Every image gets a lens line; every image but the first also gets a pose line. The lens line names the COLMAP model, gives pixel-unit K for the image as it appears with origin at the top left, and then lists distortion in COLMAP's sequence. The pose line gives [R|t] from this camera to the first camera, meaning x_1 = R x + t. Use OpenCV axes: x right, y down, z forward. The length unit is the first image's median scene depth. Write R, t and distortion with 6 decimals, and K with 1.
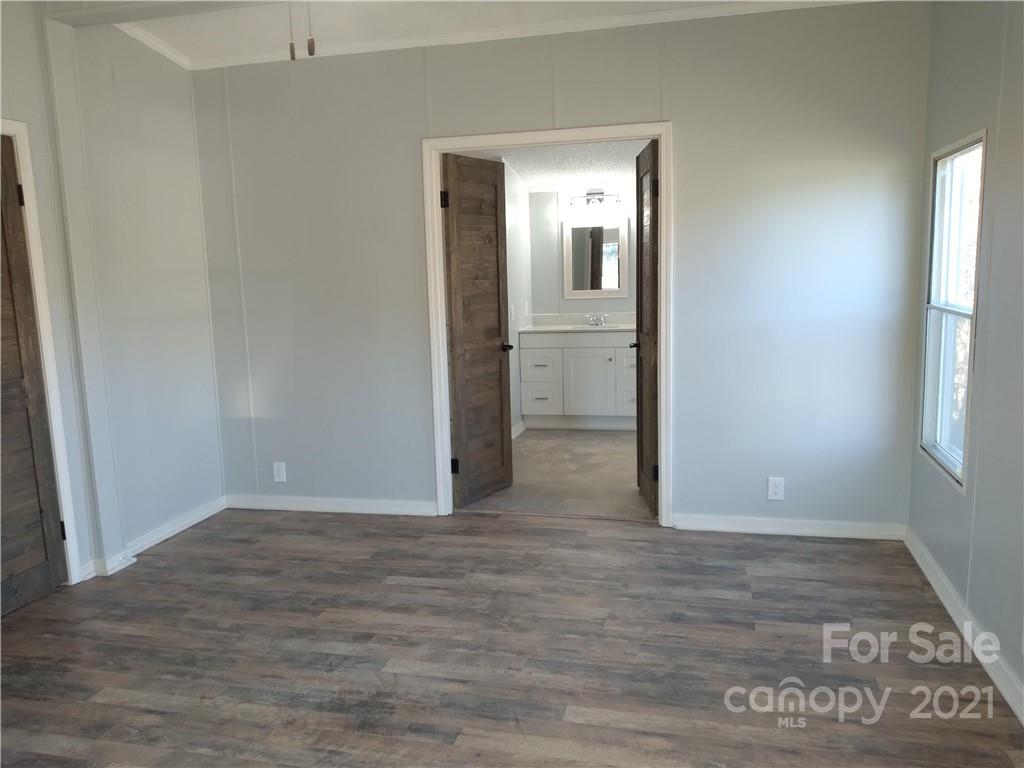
lens RADIAL K [[807.4, 0, 514.9], [0, 807.4, 408.2], [0, 0, 1]] dist [-0.011638, -0.014031]
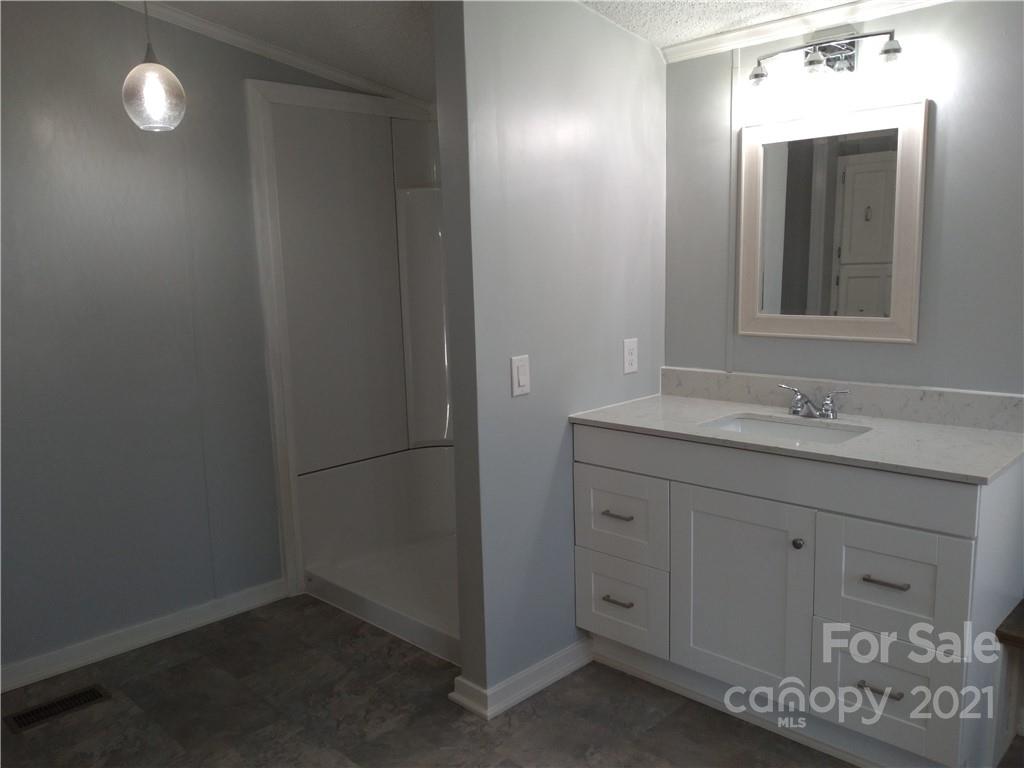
lens RADIAL K [[821.6, 0, 521.5], [0, 821.6, 383.2], [0, 0, 1]] dist [0.114937, -0.198297]
pose [[0.880962, 0.083695, -0.465726, 0.160443], [-0.092068, 0.995741, 0.004789, -0.107828], [0.464143, 0.038659, 0.884916, 0.623511]]
